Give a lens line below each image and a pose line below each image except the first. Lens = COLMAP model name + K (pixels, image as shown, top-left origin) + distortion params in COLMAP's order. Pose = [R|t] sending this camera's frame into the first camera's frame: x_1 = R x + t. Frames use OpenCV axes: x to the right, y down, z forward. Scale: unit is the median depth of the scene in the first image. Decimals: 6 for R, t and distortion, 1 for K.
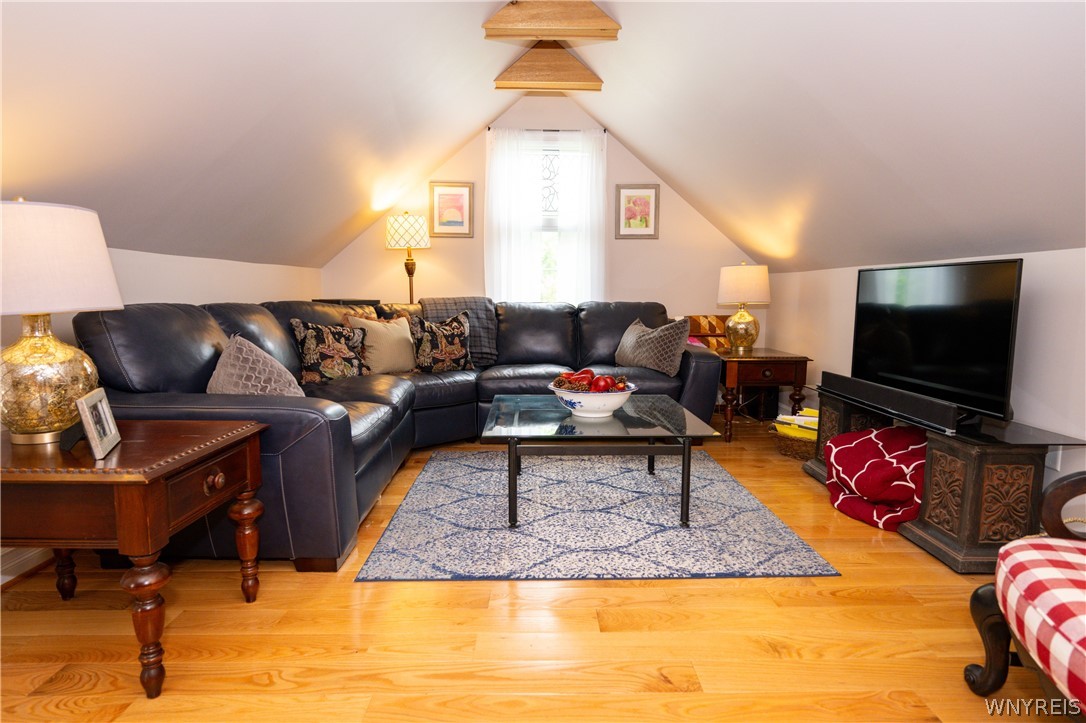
lens RADIAL K [[587.0, 0, 543.3], [0, 587.0, 360.9], [0, 0, 1]] dist [-0.000170, 0.000007]
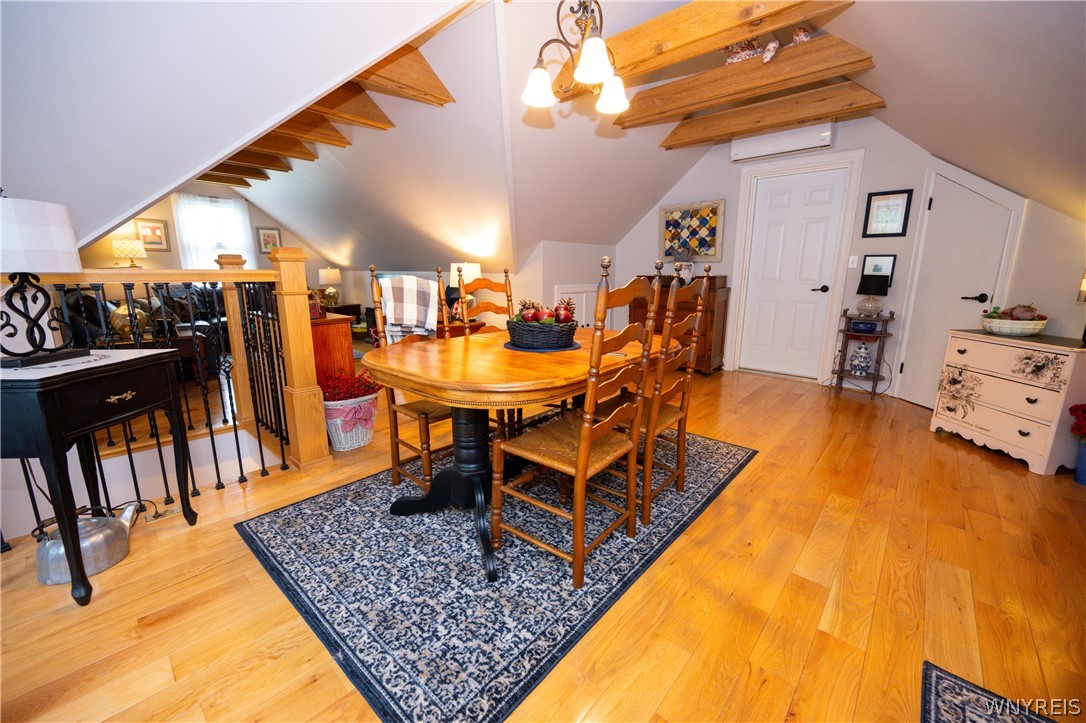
lens RADIAL K [[432.6, 0, 543.5], [0, 432.6, 363.0], [0, 0, 1]] dist [-0.002981, 0.000718]
pose [[0.674696, -0.157909, 0.721006, -0.366428], [0.093116, 0.987252, 0.129085, 0.068409], [-0.732198, -0.019956, 0.680799, -0.783584]]
